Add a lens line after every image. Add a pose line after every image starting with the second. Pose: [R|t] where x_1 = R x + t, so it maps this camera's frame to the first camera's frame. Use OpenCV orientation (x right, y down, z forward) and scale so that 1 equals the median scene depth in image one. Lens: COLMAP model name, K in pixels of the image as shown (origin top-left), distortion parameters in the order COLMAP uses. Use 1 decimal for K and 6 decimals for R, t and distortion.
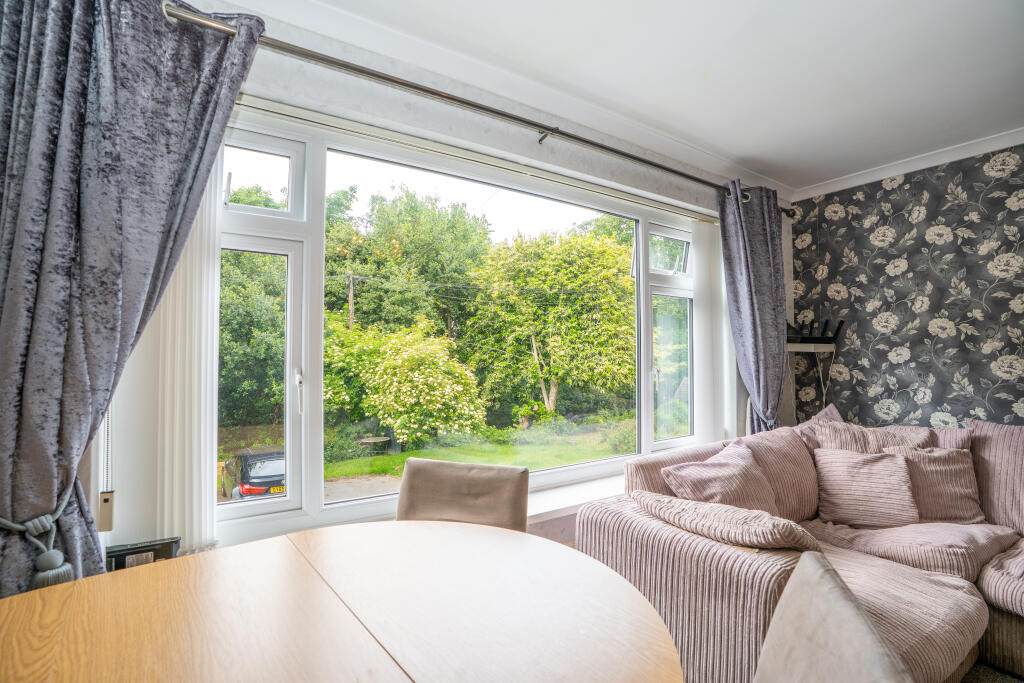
lens RADIAL K [[474.6, 0, 505.8], [0, 474.6, 341.2], [0, 0, 1]] dist [-0.003998, 0.001778]
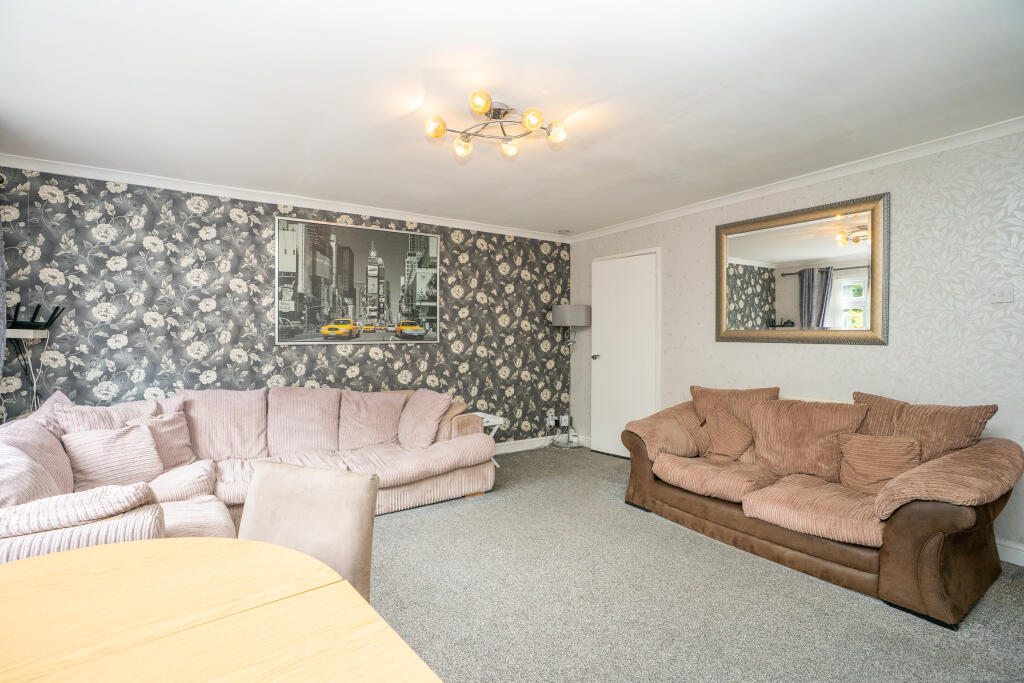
lens RADIAL K [[490.5, 0, 504.5], [0, 490.5, 343.3], [0, 0, 1]] dist [0.001026, 0.002319]
pose [[0.032631, -0.004057, 0.999459, -0.295275], [-0.026499, 0.999637, 0.004923, 0.003101], [-0.999116, -0.026645, 0.032512, 0.034535]]
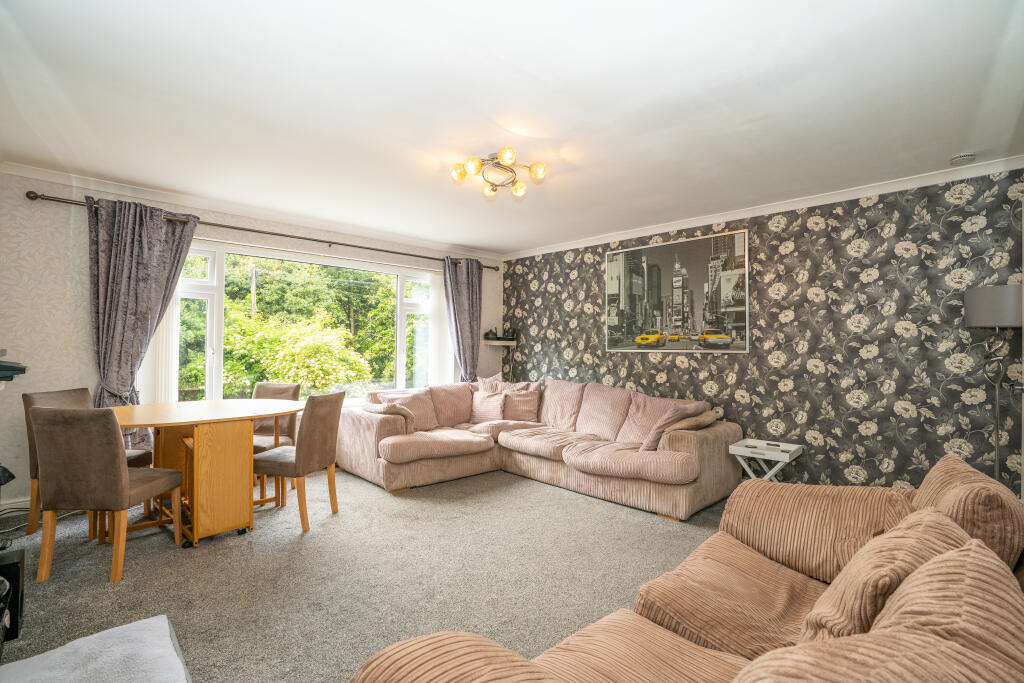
lens RADIAL K [[490.5, 0, 490.1], [0, 490.5, 337.9], [0, 0, 1]] dist [0.001026, 0.002319]
pose [[0.991852, 0.017725, 0.126160, 0.360958], [-0.019280, 0.999752, 0.011114, -0.027093], [-0.125931, -0.013455, 0.991948, -0.913997]]
